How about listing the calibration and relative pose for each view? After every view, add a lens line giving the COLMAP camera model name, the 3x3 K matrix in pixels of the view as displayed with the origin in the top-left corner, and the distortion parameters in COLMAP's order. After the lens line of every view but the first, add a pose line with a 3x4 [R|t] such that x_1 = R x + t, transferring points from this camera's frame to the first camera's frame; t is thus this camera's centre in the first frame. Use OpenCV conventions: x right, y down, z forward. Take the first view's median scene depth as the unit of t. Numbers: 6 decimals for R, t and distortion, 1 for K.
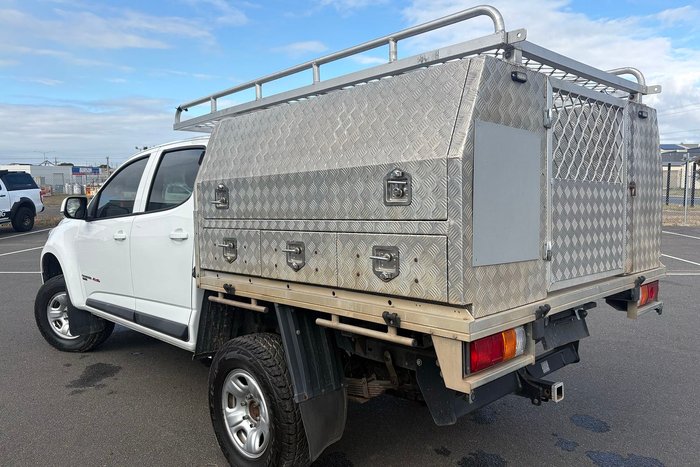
lens RADIAL K [[539.1, 0, 350.0], [0, 539.1, 233.5], [0, 0, 1]] dist [-0.004039, 0.066510]
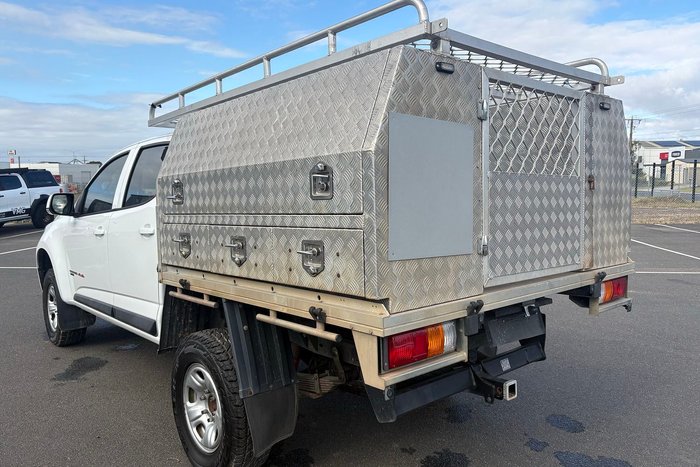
lens RADIAL K [[539.1, 0, 350.0], [0, 539.1, 233.5], [0, 0, 1]] dist [-0.004039, 0.066510]
pose [[0.999190, -0.000571, -0.040246, 0.134729], [0.000815, 0.999981, 0.006047, 0.003477], [0.040242, -0.006075, 0.999172, 0.010539]]
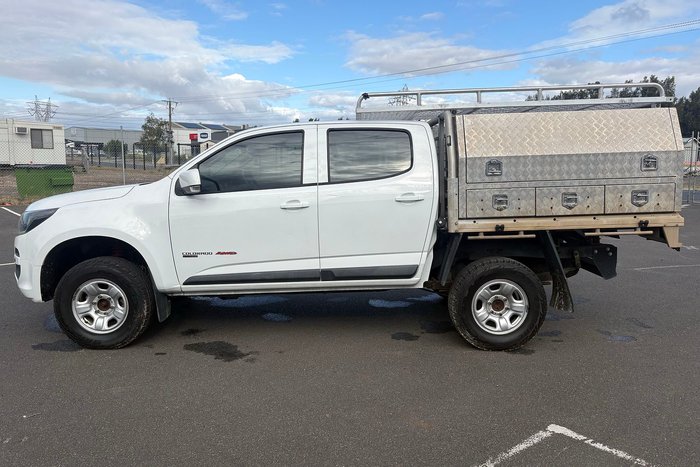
lens RADIAL K [[539.1, 0, 350.0], [0, 539.1, 233.5], [0, 0, 1]] dist [-0.004039, 0.066510]
pose [[0.707125, -0.088842, 0.701486, -1.757602], [0.053609, 0.995956, 0.072096, -0.016578], [-0.705054, -0.013375, 0.709028, 0.222494]]
